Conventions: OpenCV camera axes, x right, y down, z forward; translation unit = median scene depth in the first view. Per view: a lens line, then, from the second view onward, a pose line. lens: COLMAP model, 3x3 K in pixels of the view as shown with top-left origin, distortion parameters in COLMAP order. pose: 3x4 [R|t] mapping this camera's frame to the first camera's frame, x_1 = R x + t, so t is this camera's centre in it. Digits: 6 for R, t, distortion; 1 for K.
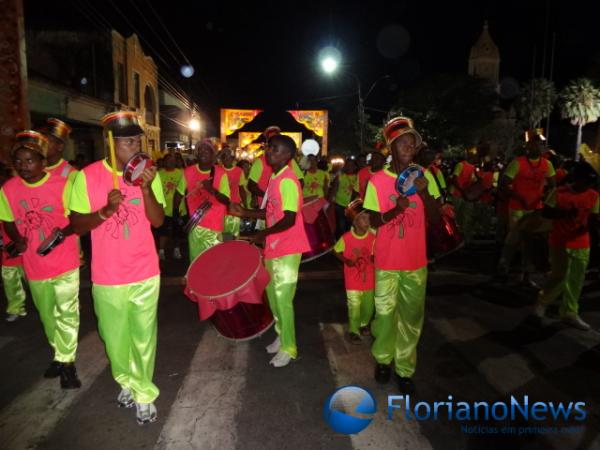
lens RADIAL K [[477.4, 0, 297.4], [0, 477.4, 224.9], [0, 0, 1]] dist [-0.014778, 0.003904]
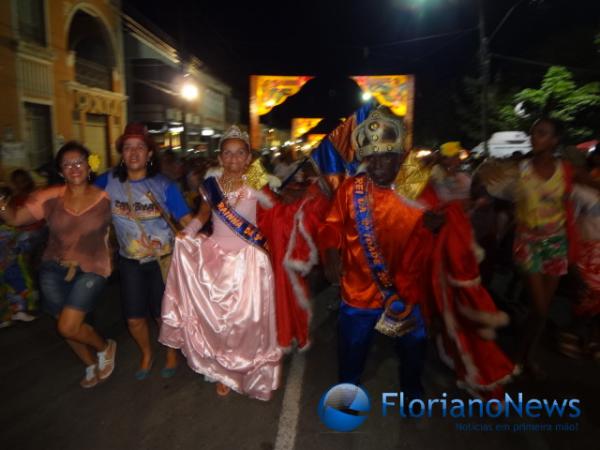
lens RADIAL K [[477.4, 0, 297.4], [0, 477.4, 226.5], [0, 0, 1]] dist [-0.014778, 0.003904]
pose [[0.989726, 0.022754, -0.141155, 0.003490], [-0.020542, 0.999643, 0.017111, -0.047584], [0.141493, -0.014036, 0.989840, 0.372289]]
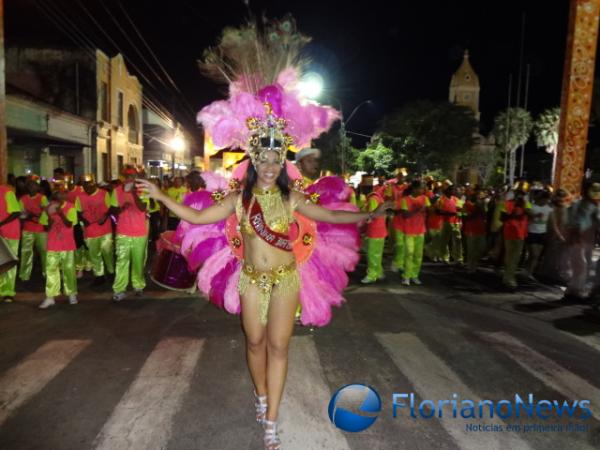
lens RADIAL K [[477.4, 0, 295.5], [0, 477.4, 225.7], [0, 0, 1]] dist [-0.014778, 0.003904]
pose [[0.999398, 0.019382, 0.028772, 0.006206], [-0.018151, 0.998933, -0.042473, 0.000638], [-0.029564, 0.041925, 0.998683, -0.005983]]
